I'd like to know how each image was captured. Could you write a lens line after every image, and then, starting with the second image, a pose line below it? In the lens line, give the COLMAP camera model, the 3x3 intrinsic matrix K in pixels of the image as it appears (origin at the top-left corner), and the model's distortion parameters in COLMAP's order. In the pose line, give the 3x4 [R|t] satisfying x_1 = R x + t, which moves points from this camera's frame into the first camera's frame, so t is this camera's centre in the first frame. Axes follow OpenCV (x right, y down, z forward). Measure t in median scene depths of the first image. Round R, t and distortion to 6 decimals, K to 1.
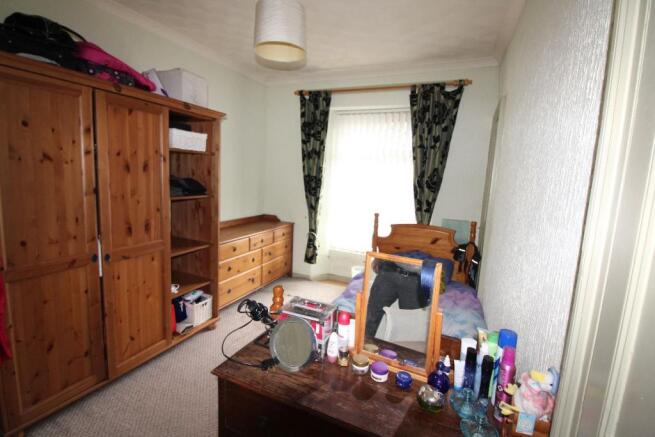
lens RADIAL K [[306.1, 0, 326.3], [0, 306.1, 210.6], [0, 0, 1]] dist [-0.010840, -0.001005]
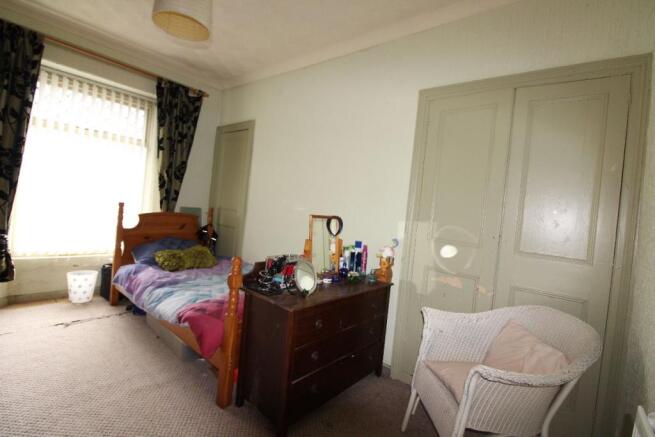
lens RADIAL K [[306.1, 0, 326.3], [0, 306.1, 210.6], [0, 0, 1]] dist [-0.010840, -0.001005]
pose [[0.278913, -0.027753, 0.959915, -0.561168], [0.036593, 0.999164, 0.018256, 0.040452], [-0.959619, 0.030034, 0.279695, 0.185937]]
